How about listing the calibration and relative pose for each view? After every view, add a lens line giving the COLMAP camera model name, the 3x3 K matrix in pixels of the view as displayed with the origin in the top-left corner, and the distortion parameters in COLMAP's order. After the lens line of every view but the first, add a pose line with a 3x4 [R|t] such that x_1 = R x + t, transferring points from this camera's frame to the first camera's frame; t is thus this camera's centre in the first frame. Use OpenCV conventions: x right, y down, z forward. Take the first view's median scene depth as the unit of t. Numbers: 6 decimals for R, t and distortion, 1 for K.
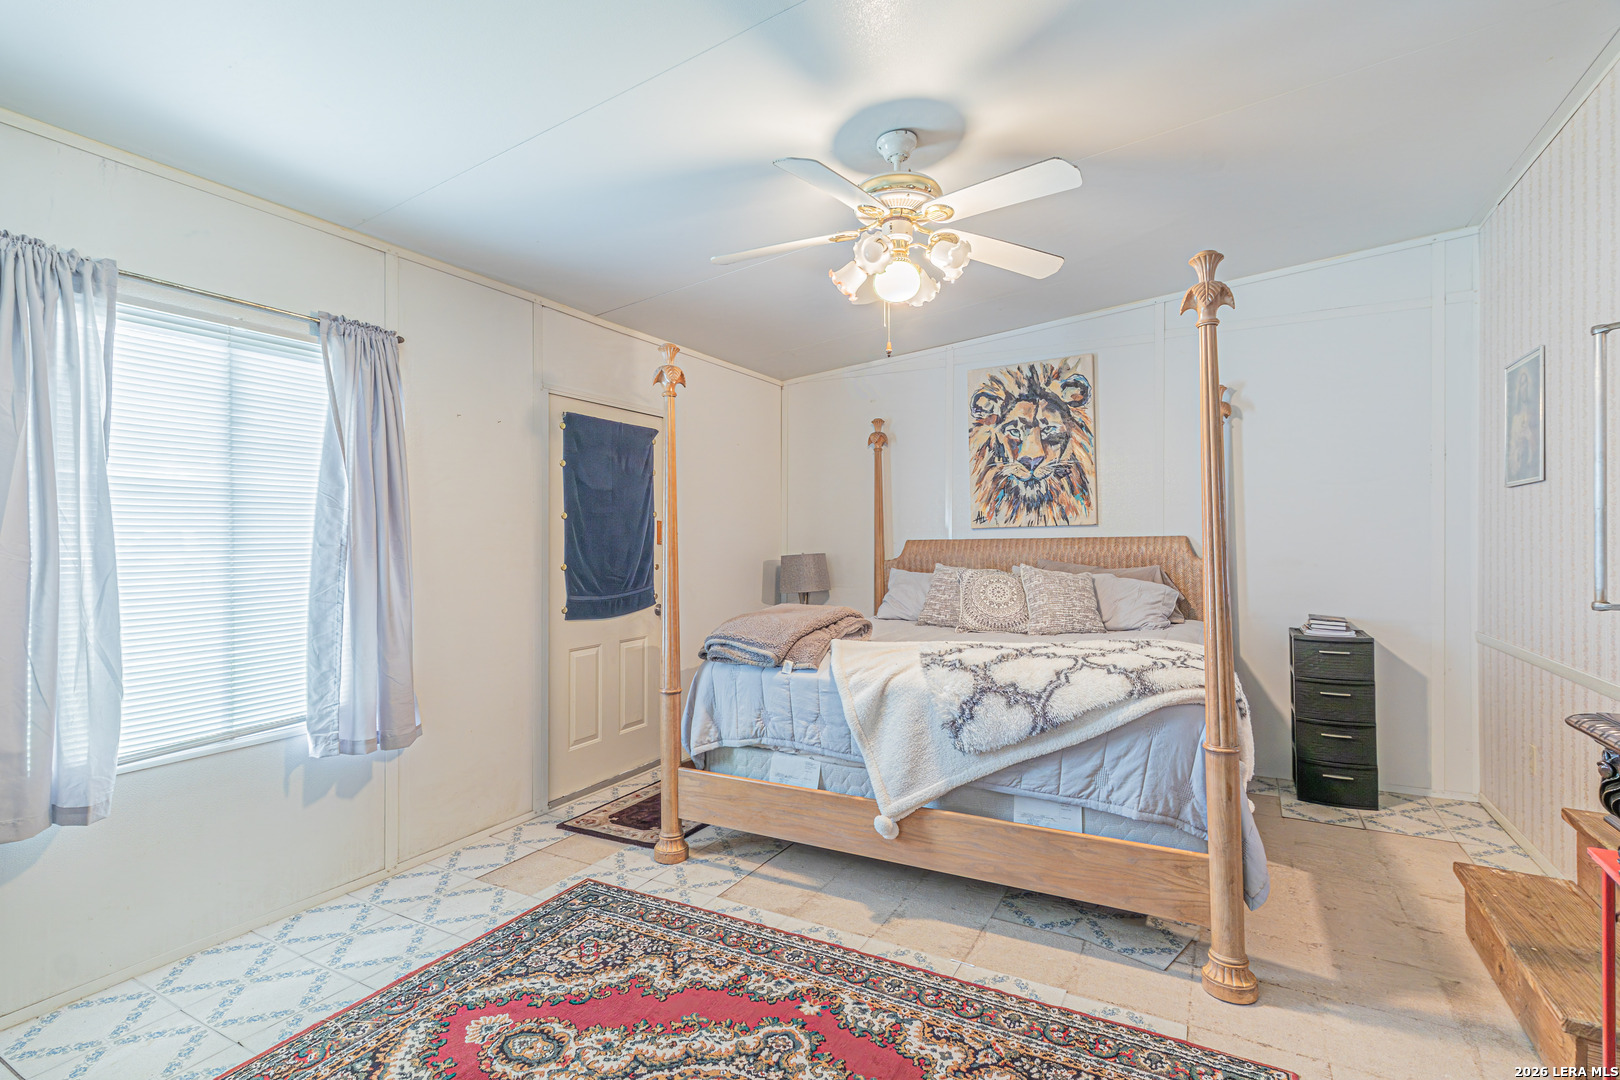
lens RADIAL K [[742.8, 0, 810.2], [0, 742.8, 541.0], [0, 0, 1]] dist [0.000457, 0.000057]
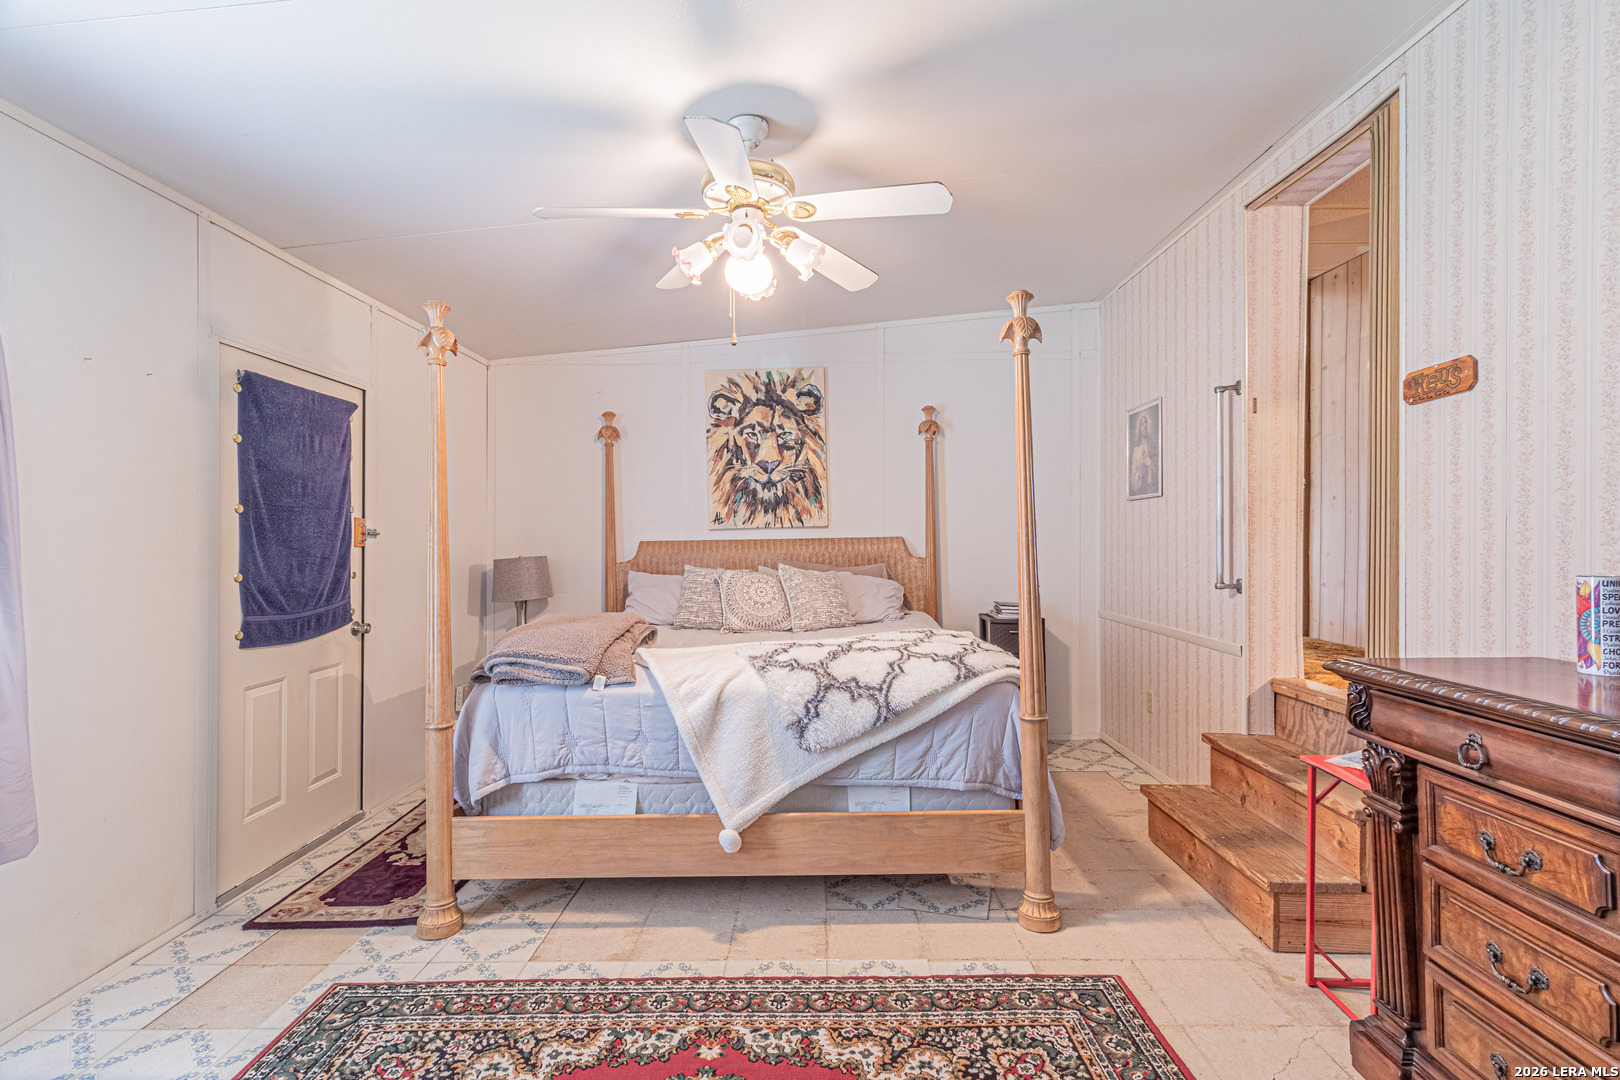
lens RADIAL K [[742.8, 0, 842.1], [0, 742.8, 540.2], [0, 0, 1]] dist [0.000457, 0.000057]
pose [[0.884741, -0.001699, 0.466080, -0.189649], [0.003320, 0.999991, -0.002659, 0.001810], [-0.466071, 0.003900, 0.884739, 0.076637]]
